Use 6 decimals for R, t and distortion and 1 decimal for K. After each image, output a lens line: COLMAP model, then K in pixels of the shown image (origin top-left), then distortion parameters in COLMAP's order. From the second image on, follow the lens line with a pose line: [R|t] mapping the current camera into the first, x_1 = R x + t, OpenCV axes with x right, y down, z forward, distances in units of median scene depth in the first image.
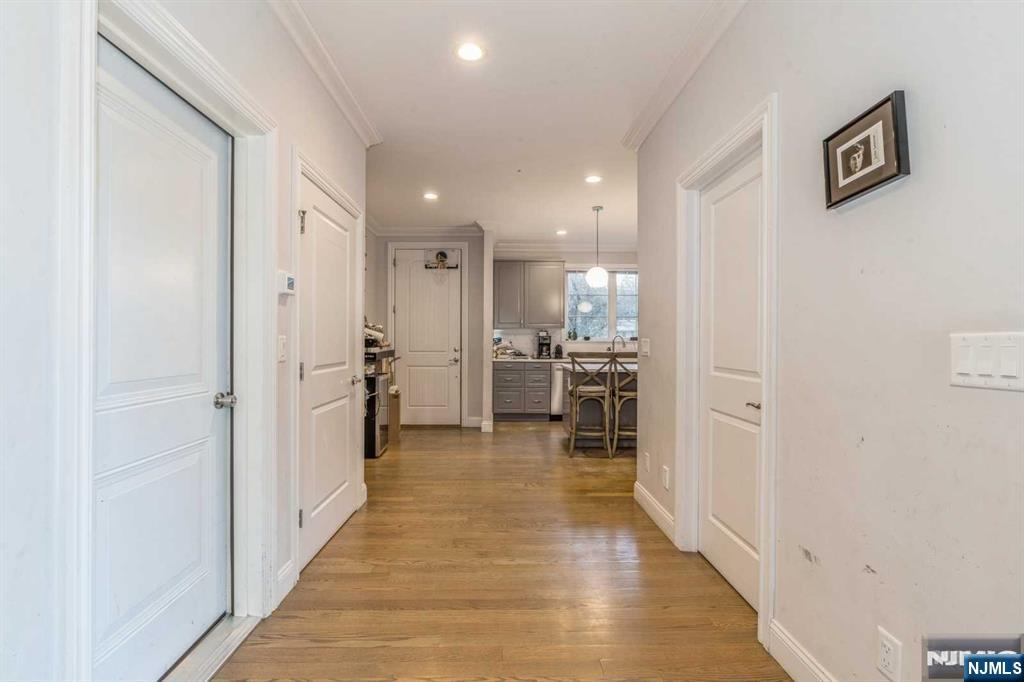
lens RADIAL K [[460.8, 0, 506.5], [0, 460.8, 341.6], [0, 0, 1]] dist [-0.011255, 0.004206]
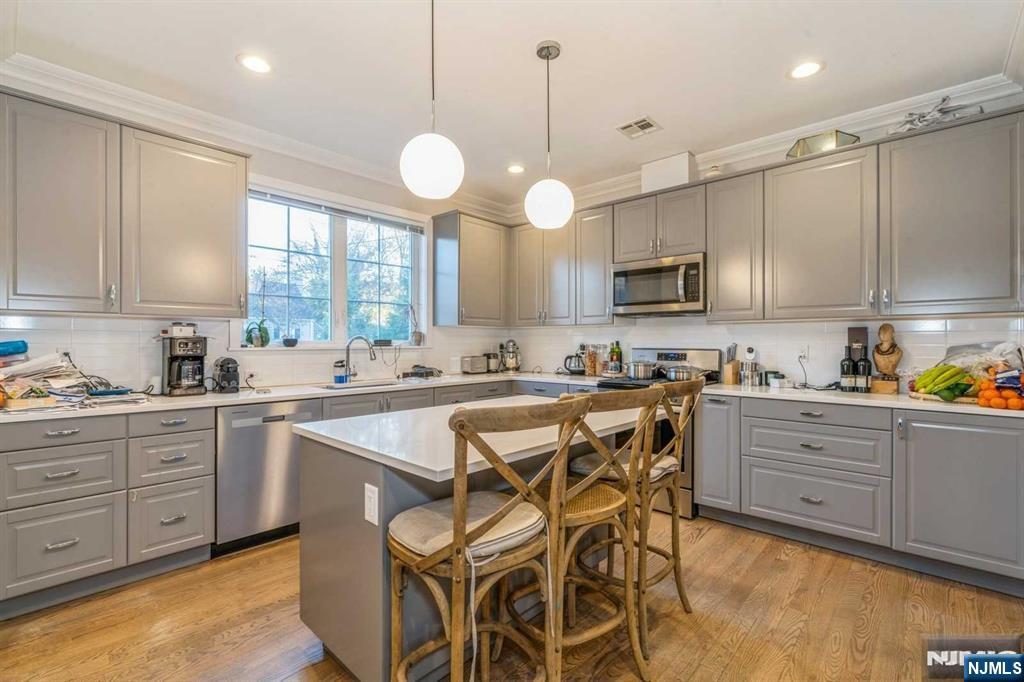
lens RADIAL K [[460.8, 0, 510.9], [0, 460.8, 341.1], [0, 0, 1]] dist [-0.011255, 0.004206]
pose [[0.697416, -0.002413, 0.716663, -0.005086], [0.004905, 0.999987, -0.001406, -0.007243], [-0.716650, 0.004496, 0.697419, 0.561255]]
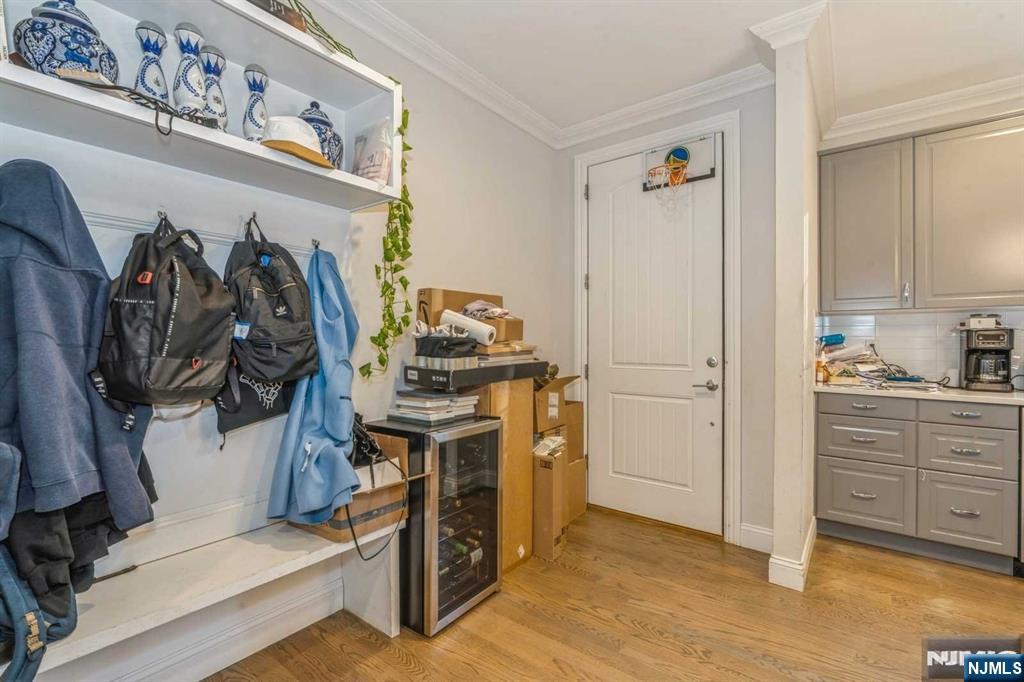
lens RADIAL K [[460.8, 0, 511.1], [0, 460.8, 339.7], [0, 0, 1]] dist [-0.011255, 0.004206]
pose [[0.778529, -0.002643, -0.627604, 0.016082], [-0.001292, 0.999982, -0.005814, -0.001197], [0.627608, 0.005337, 0.778511, 0.503371]]
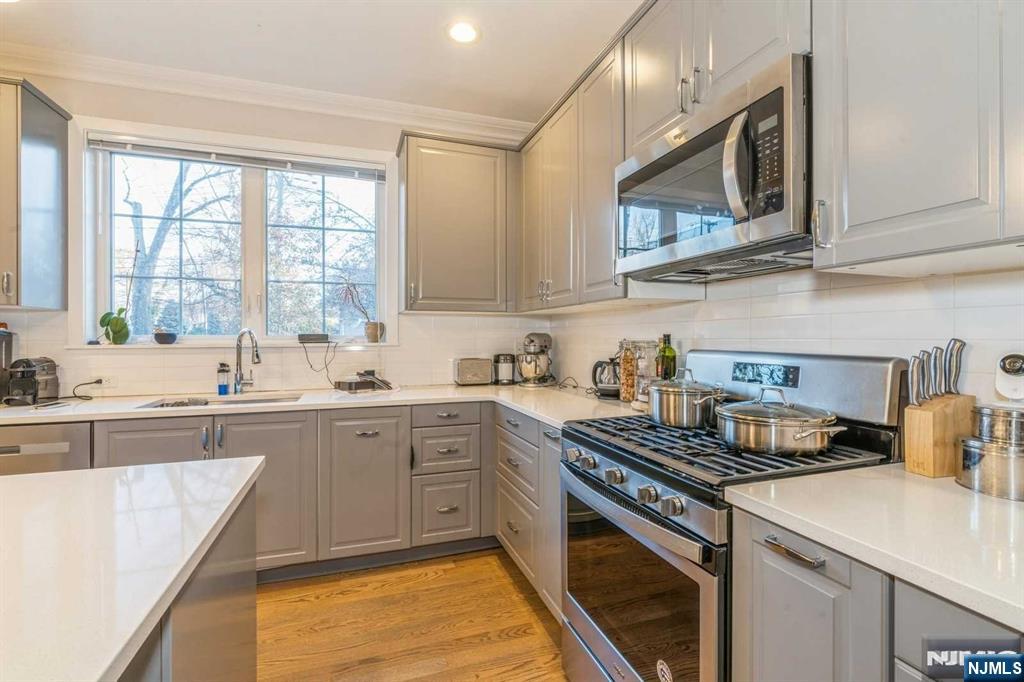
lens RADIAL K [[460.8, 0, 508.4], [0, 460.8, 336.1], [0, 0, 1]] dist [-0.011255, 0.004206]
pose [[0.953249, -0.005091, 0.302143, 0.351973], [0.006514, 0.999972, -0.003705, -0.006051], [-0.302116, 0.005500, 0.953255, 0.638769]]
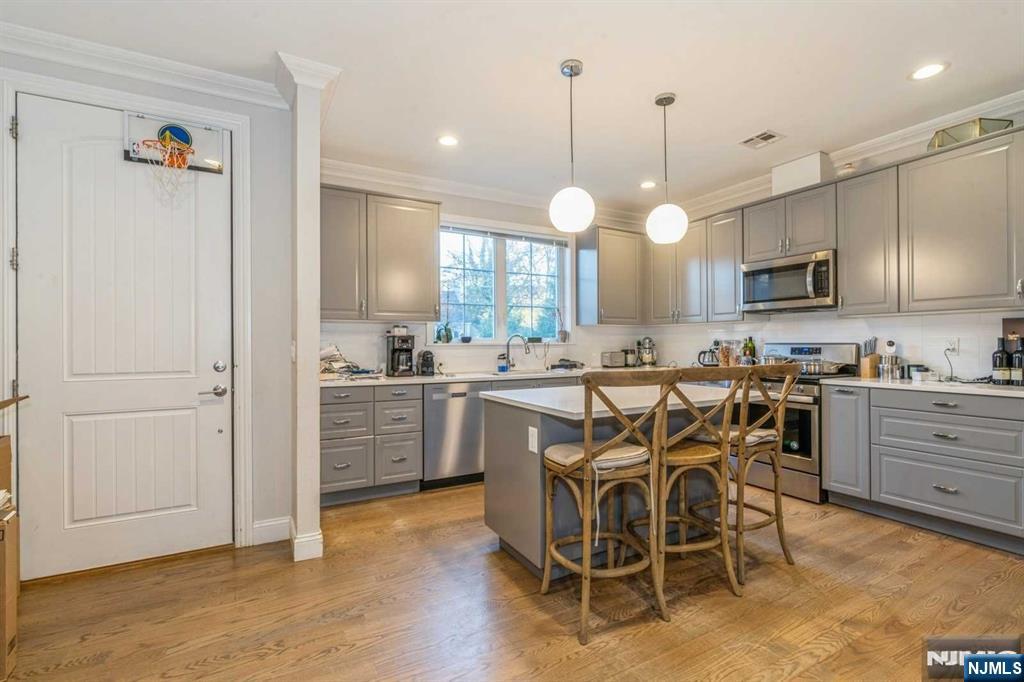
lens RADIAL K [[460.8, 0, 510.4], [0, 460.8, 343.3], [0, 0, 1]] dist [-0.011255, 0.004206]
pose [[0.885447, -0.008319, 0.464667, -0.063836], [0.010442, 0.999943, -0.001996, -0.000347], [-0.464624, 0.006620, 0.885483, 0.472927]]
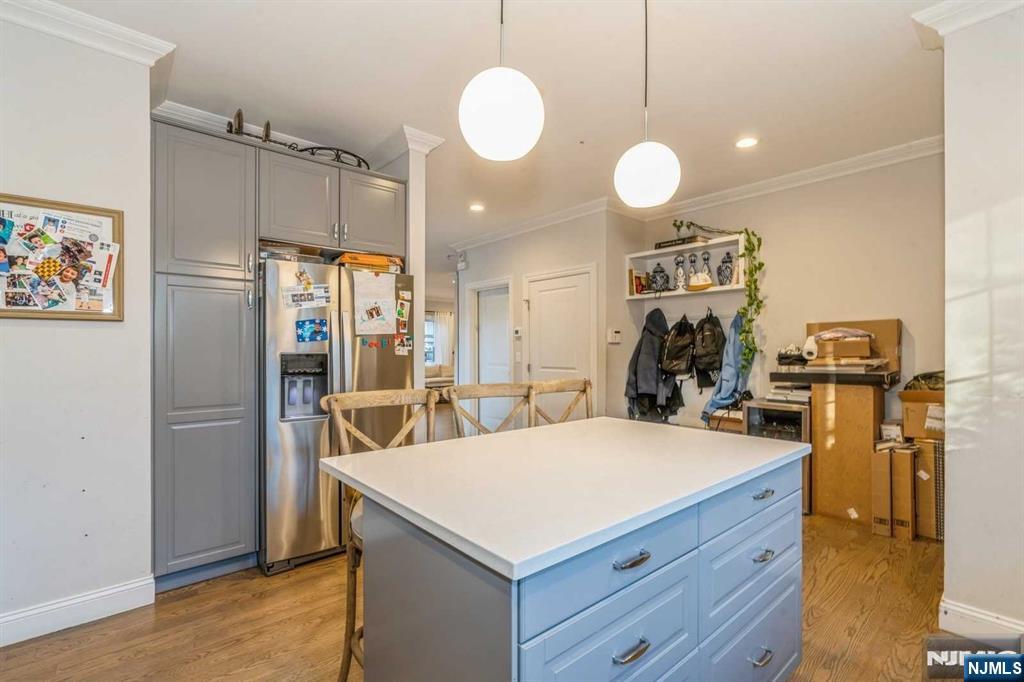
lens RADIAL K [[460.8, 0, 510.2], [0, 460.8, 347.8], [0, 0, 1]] dist [-0.011255, 0.004206]
pose [[-0.774994, -0.005641, -0.631944, 0.383229], [-0.004092, 0.999984, -0.003908, -0.008405], [0.631956, -0.000443, -0.775004, 0.936699]]
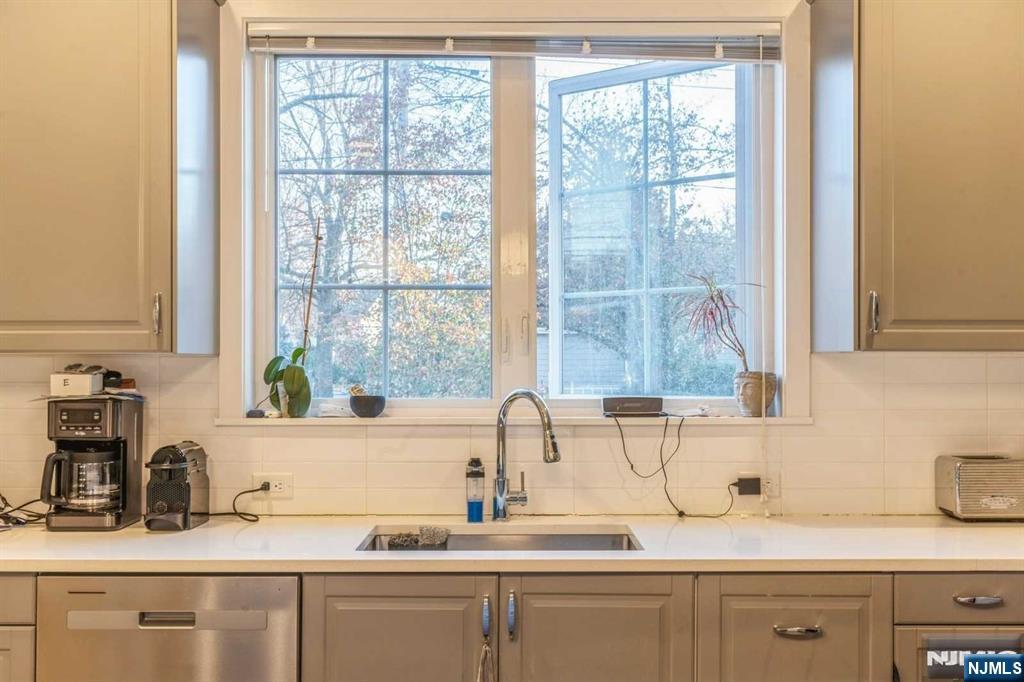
lens RADIAL K [[987.3, 0, 512.4], [0, 987.3, 363.7], [0, 0, 1]] dist [-0.003721, 0.000000]
pose [[0.999829, -0.003201, -0.018203, 0.263520], [0.003160, 0.999992, -0.002283, -0.024823], [0.018210, 0.002226, 0.999832, 0.665746]]
